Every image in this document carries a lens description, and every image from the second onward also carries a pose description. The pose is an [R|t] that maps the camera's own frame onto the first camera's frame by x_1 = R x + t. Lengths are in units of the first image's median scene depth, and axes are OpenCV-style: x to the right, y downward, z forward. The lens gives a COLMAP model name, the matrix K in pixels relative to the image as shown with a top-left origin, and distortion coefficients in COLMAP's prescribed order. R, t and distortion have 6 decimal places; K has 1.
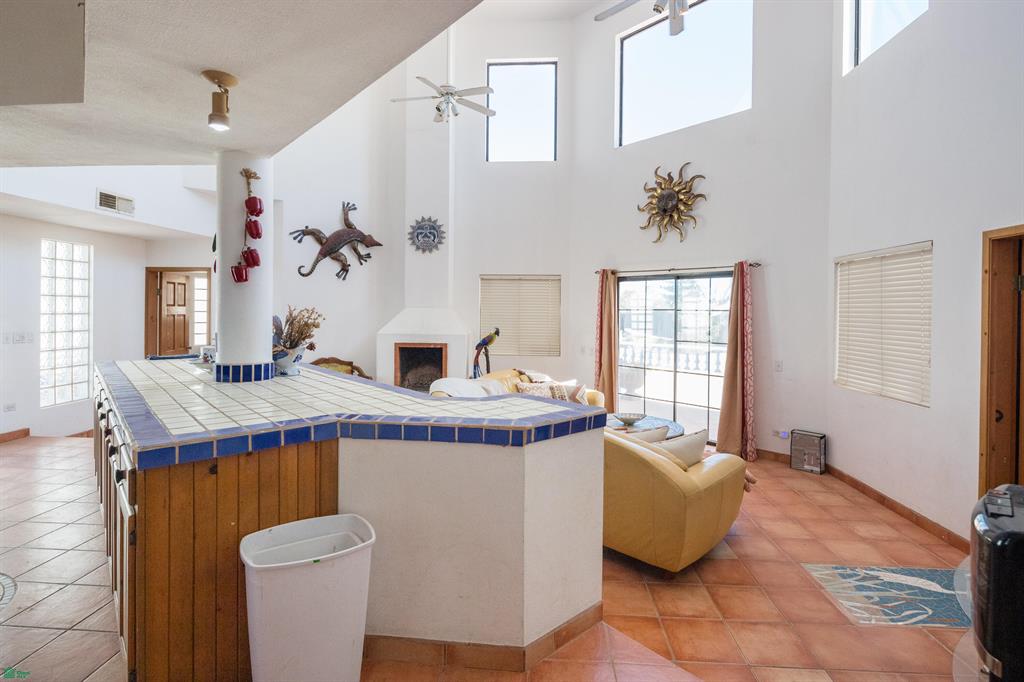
lens RADIAL K [[498.5, 0, 511.2], [0, 498.5, 313.1], [0, 0, 1]] dist [0.007521, -0.005012]
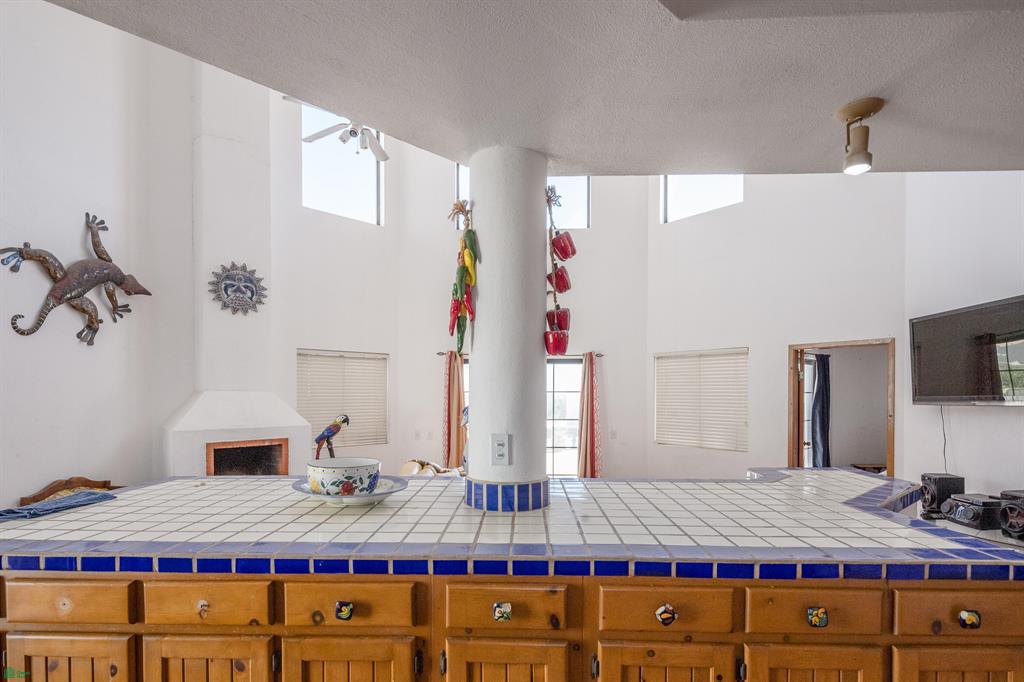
lens RADIAL K [[498.5, 0, 509.7], [0, 498.5, 397.4], [0, 0, 1]] dist [0.007521, -0.005012]
pose [[0.685147, -0.015867, 0.728232, -0.460073], [0.011622, 0.999874, 0.010851, -0.005406], [-0.728312, 0.001029, 0.685244, 0.247694]]
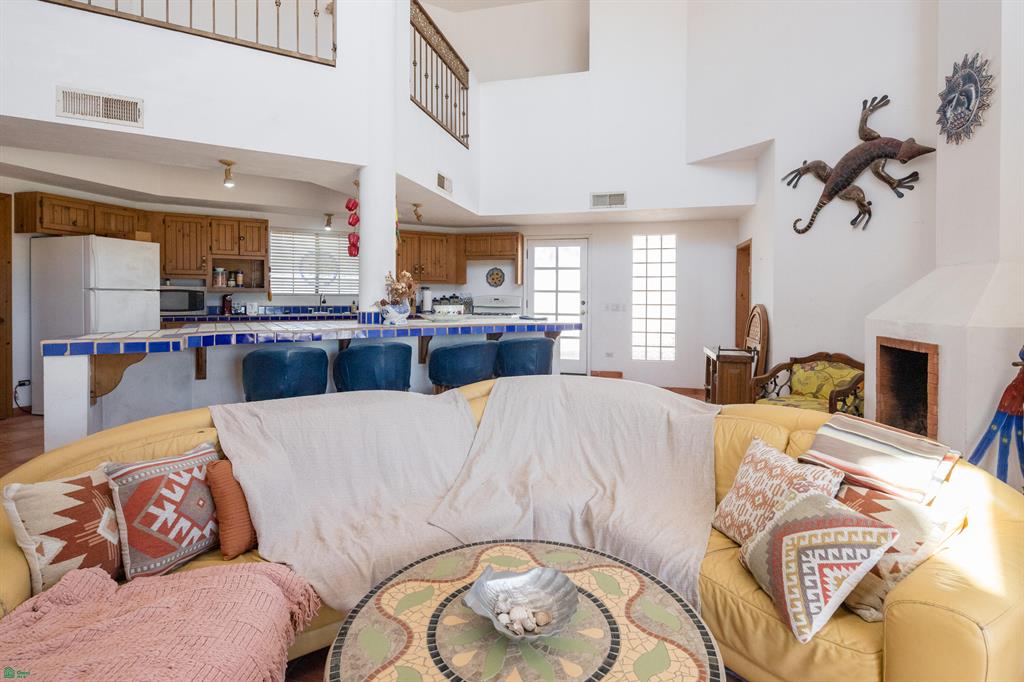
lens RADIAL K [[498.5, 0, 514.2], [0, 498.5, 305.0], [0, 0, 1]] dist [0.007521, -0.005012]
pose [[-0.178896, 0.003995, -0.983860, 0.364665], [-0.012995, 0.999895, 0.006423, 0.029437], [0.983782, 0.013935, -0.178825, 0.745334]]
